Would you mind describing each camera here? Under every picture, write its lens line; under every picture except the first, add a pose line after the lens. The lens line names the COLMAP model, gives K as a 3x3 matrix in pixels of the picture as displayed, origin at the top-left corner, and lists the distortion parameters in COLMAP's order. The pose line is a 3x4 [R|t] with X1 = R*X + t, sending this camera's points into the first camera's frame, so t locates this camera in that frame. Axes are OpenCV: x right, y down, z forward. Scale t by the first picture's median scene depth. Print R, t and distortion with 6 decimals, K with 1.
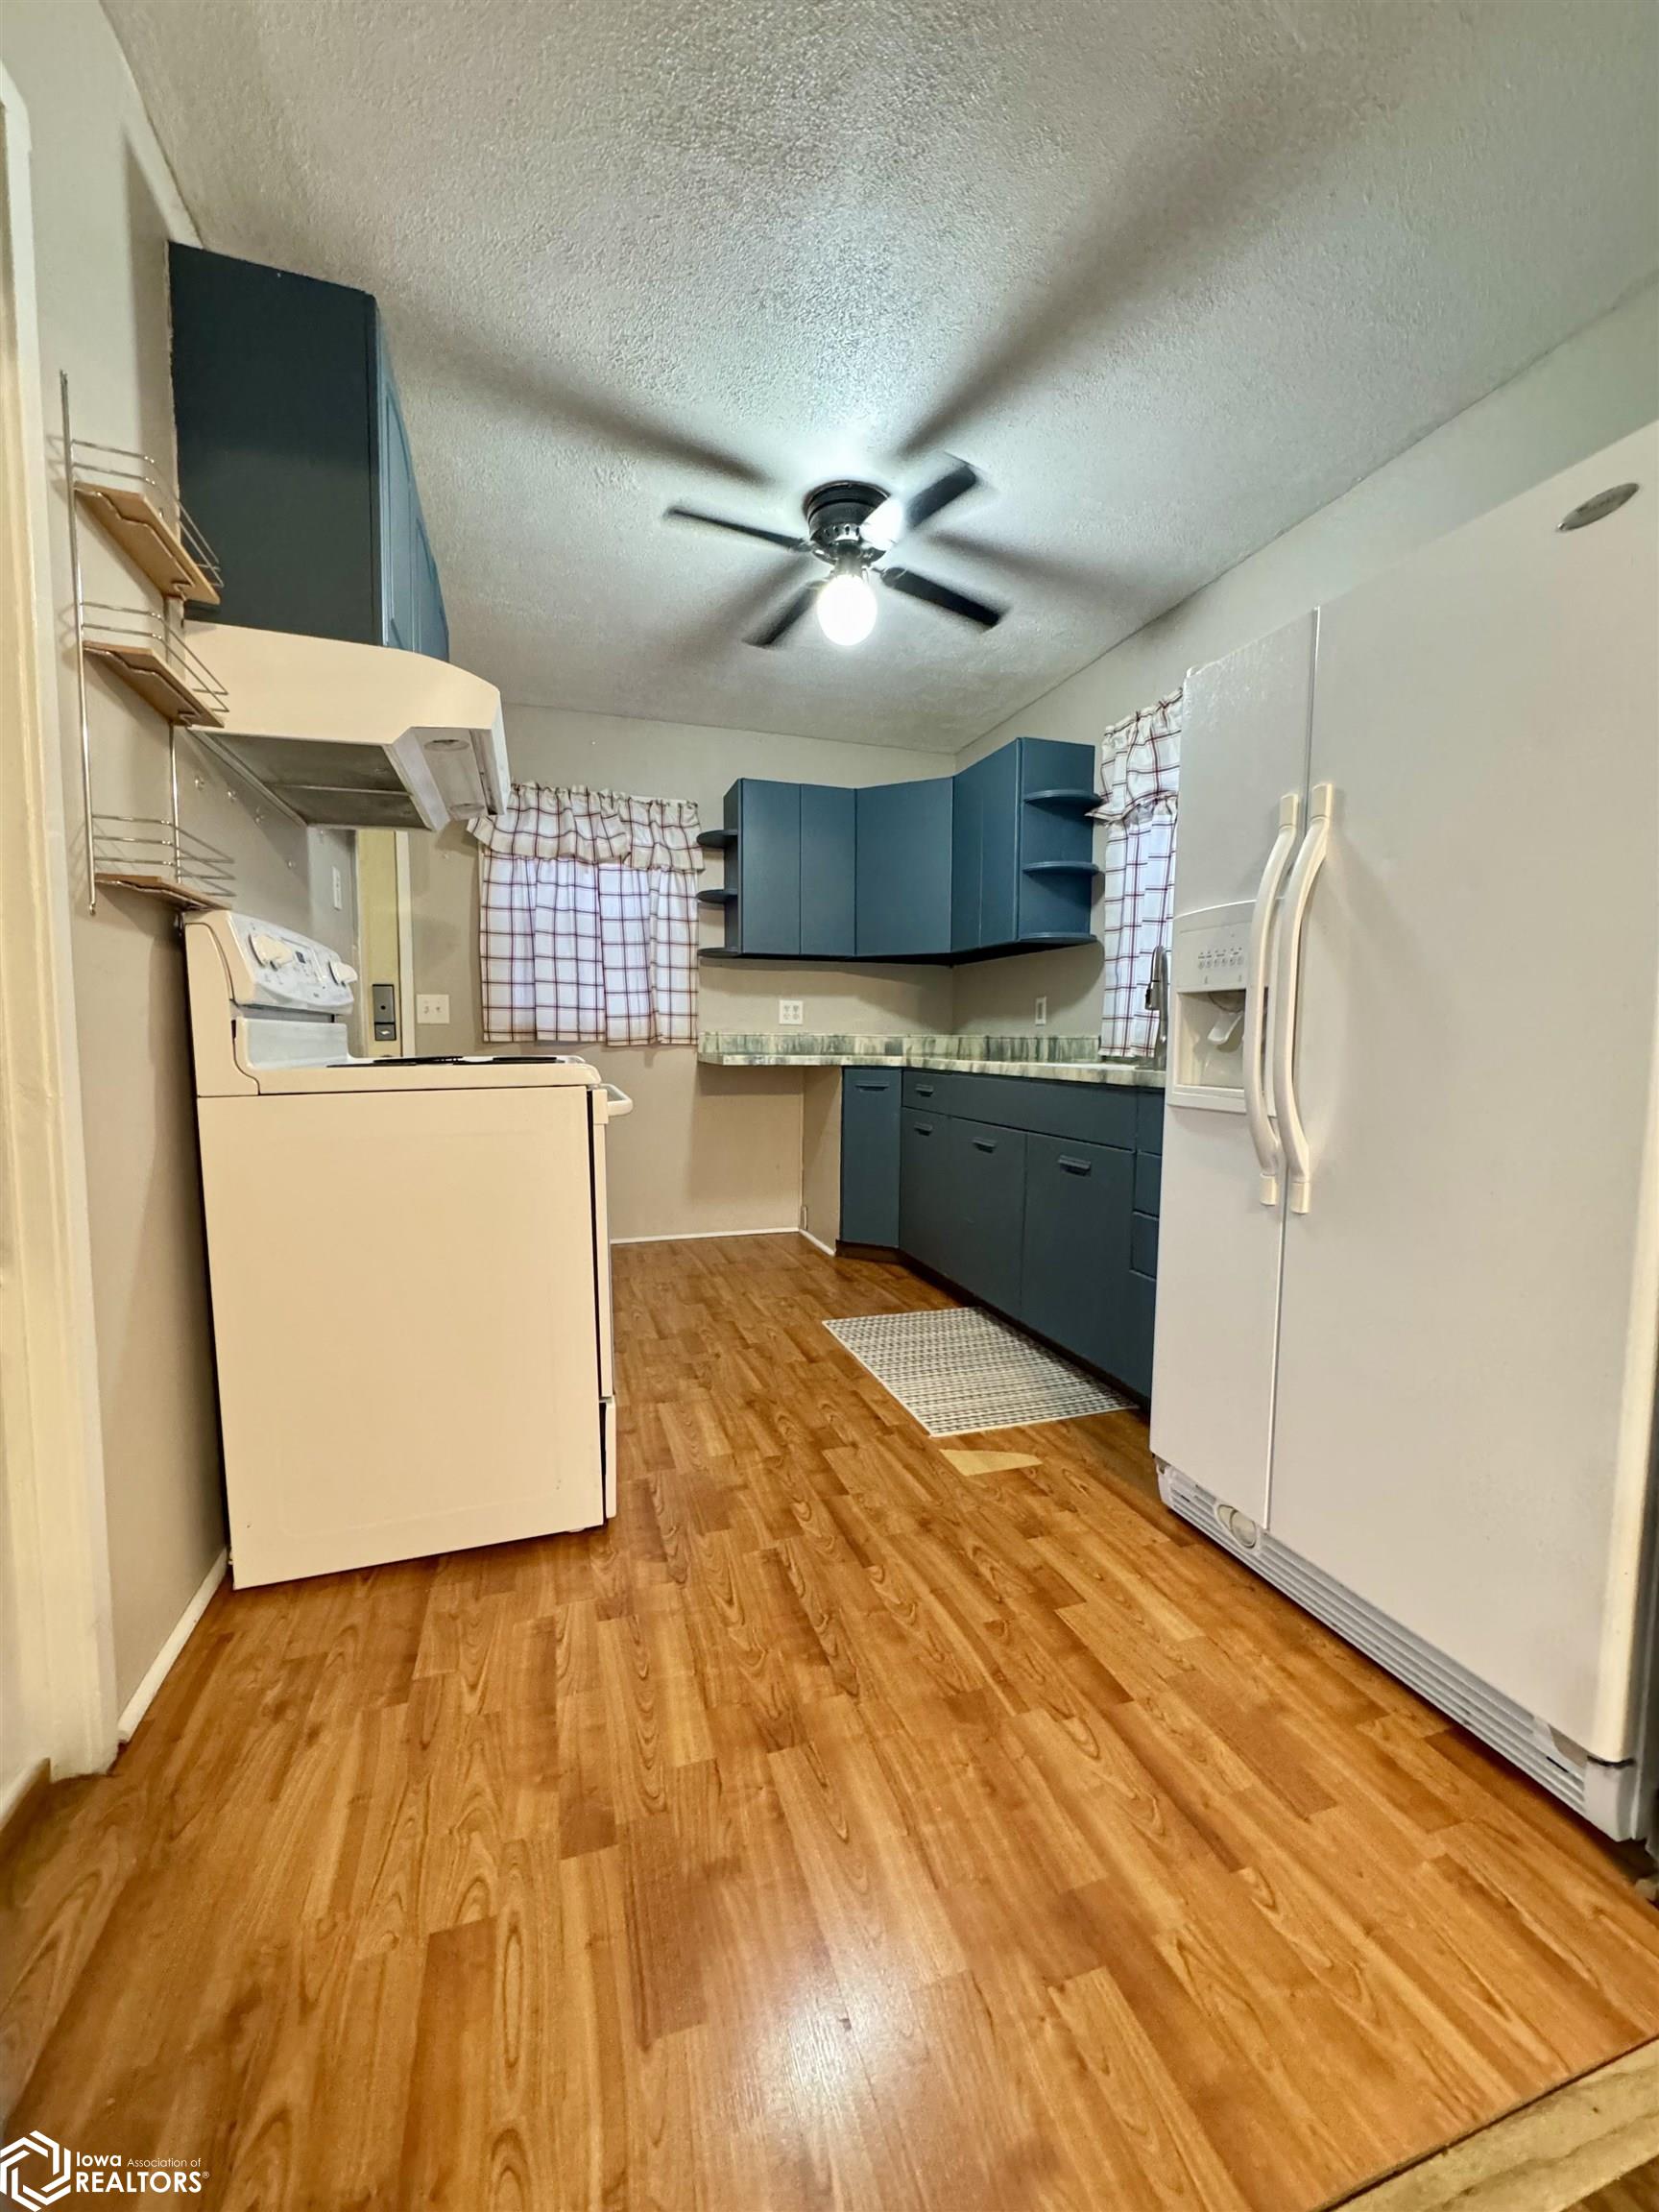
lens RADIAL K [[876.2, 0, 834.7], [0, 876.2, 1103.3], [0, 0, 1]] dist [-0.001740, 0.000187]
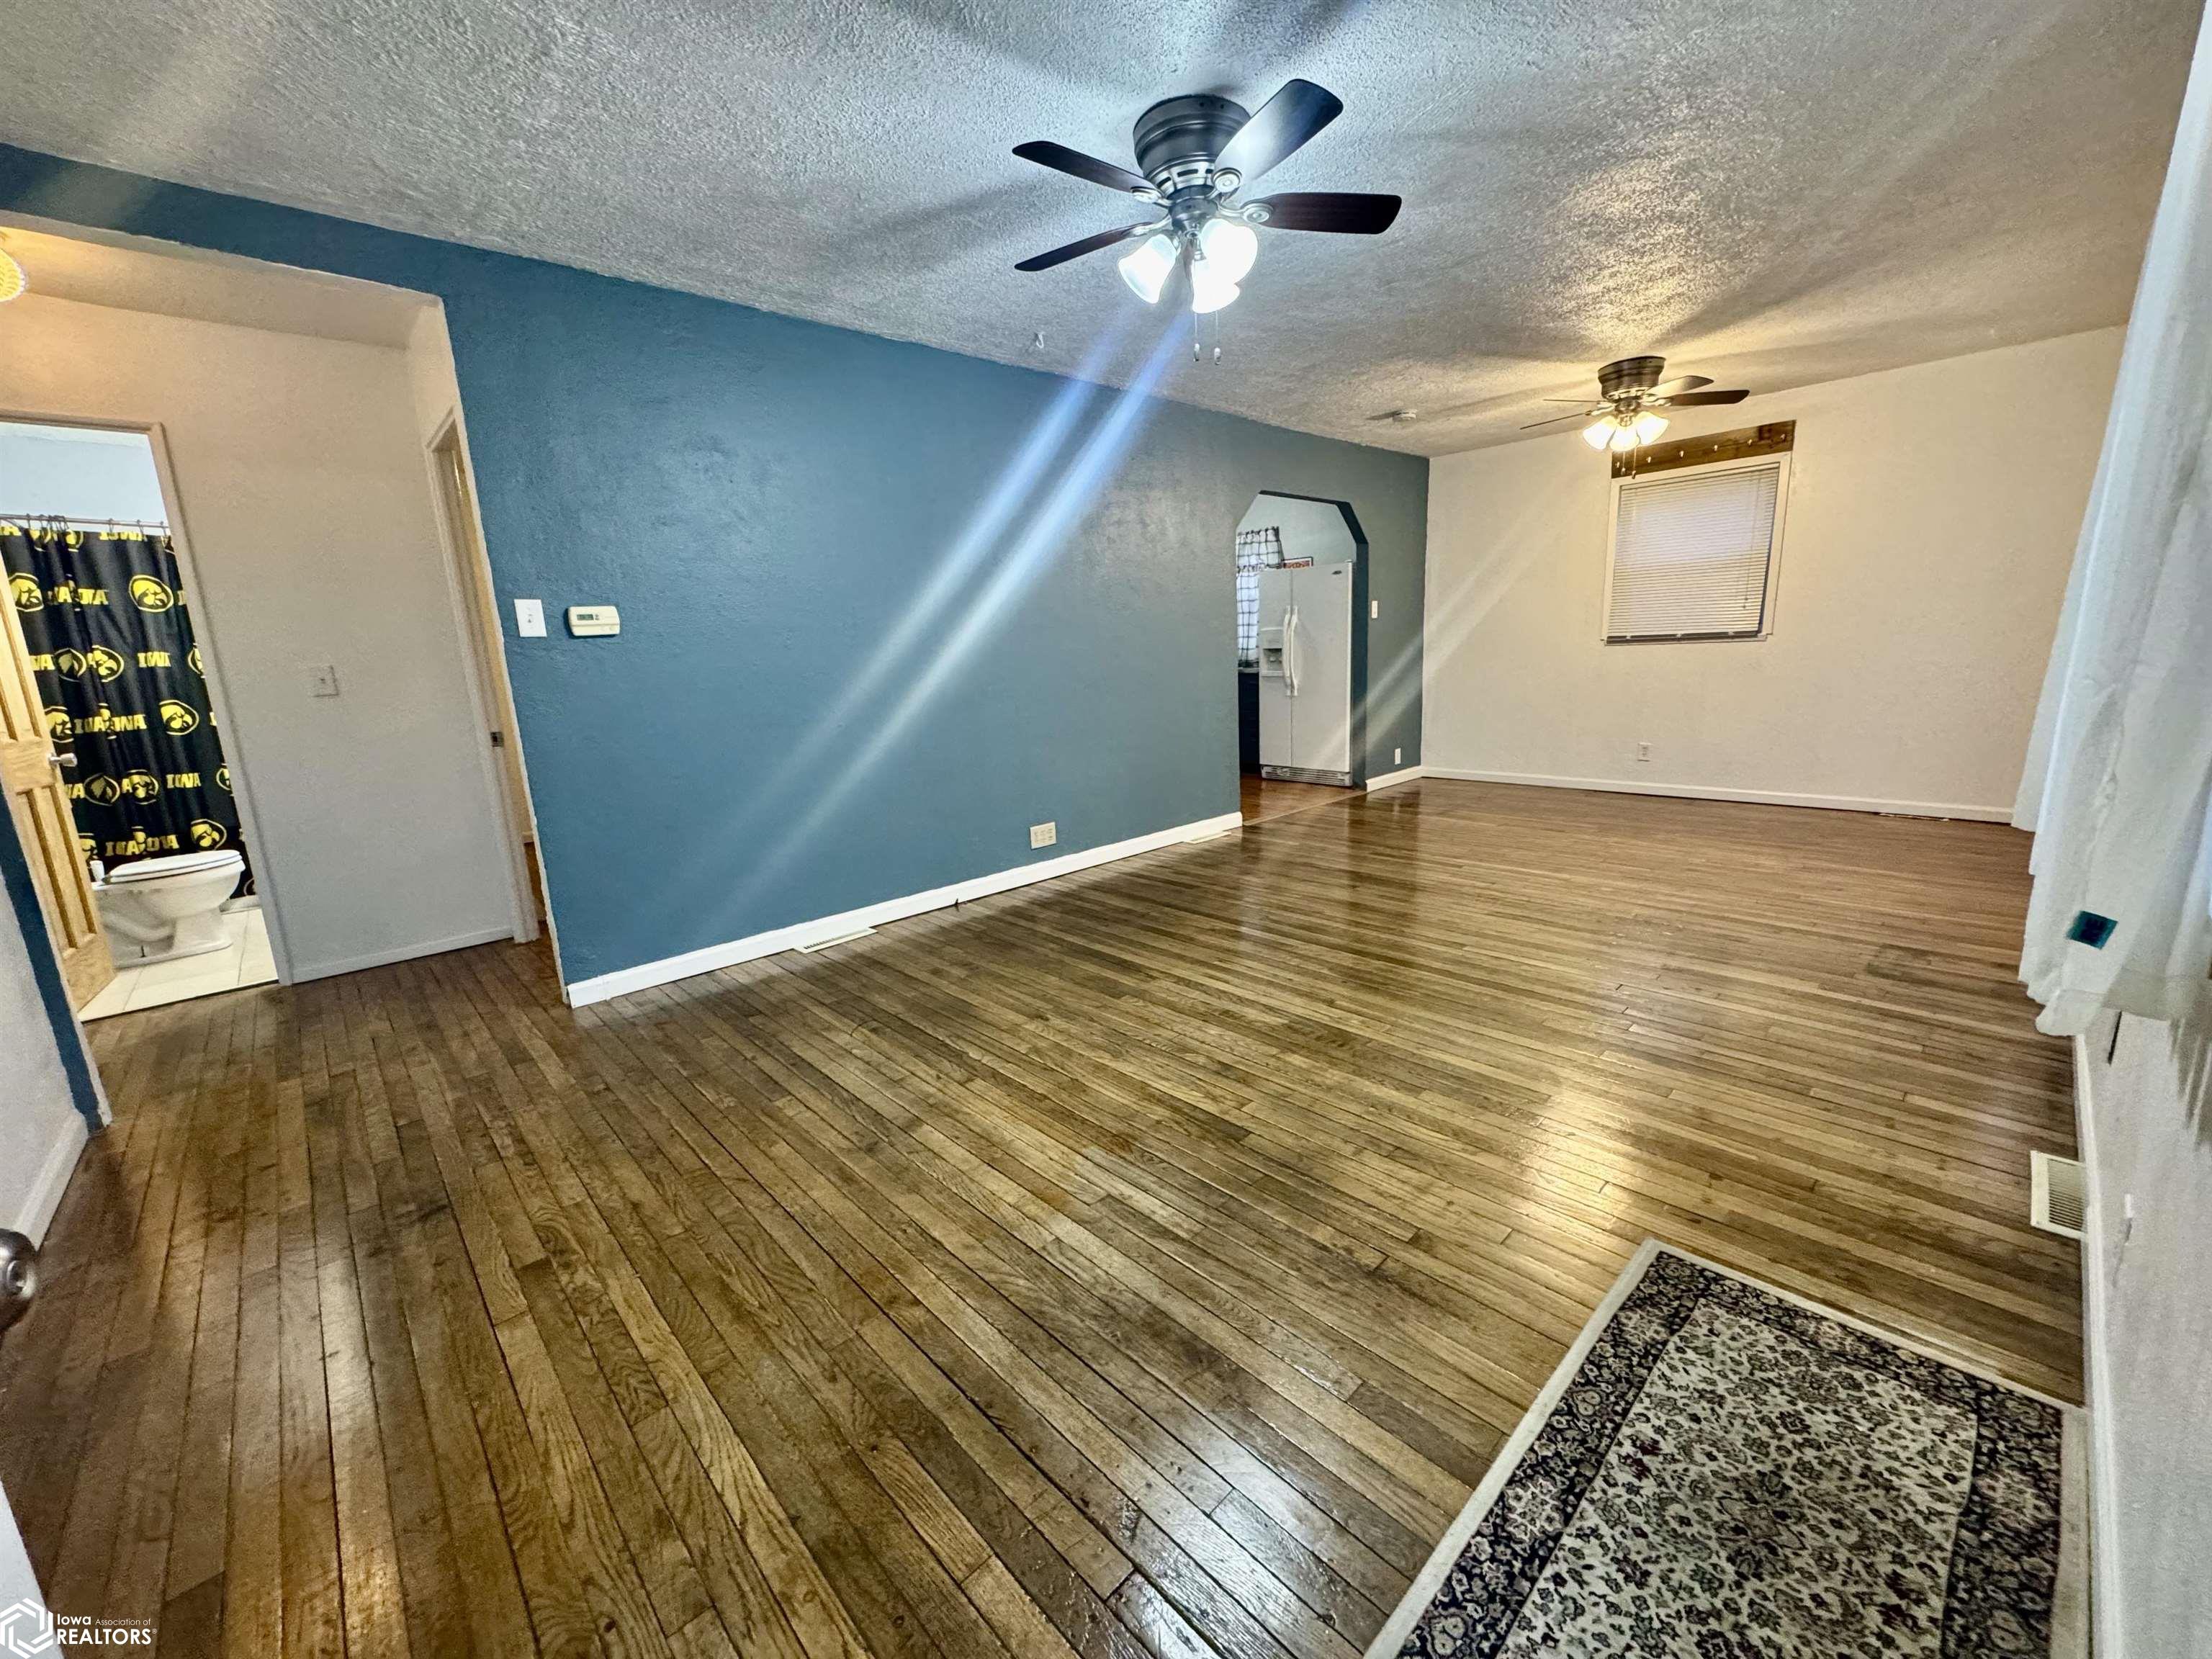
lens RADIAL K [[876.2, 0, 1111.5], [0, 876.2, 816.9], [0, 0, 1]] dist [-0.001740, 0.000187]
pose [[0.906751, -0.130346, 0.401014, -0.956982], [0.082598, 0.987504, 0.134213, 0.021746], [-0.413497, -0.088575, 0.906187, -1.196679]]
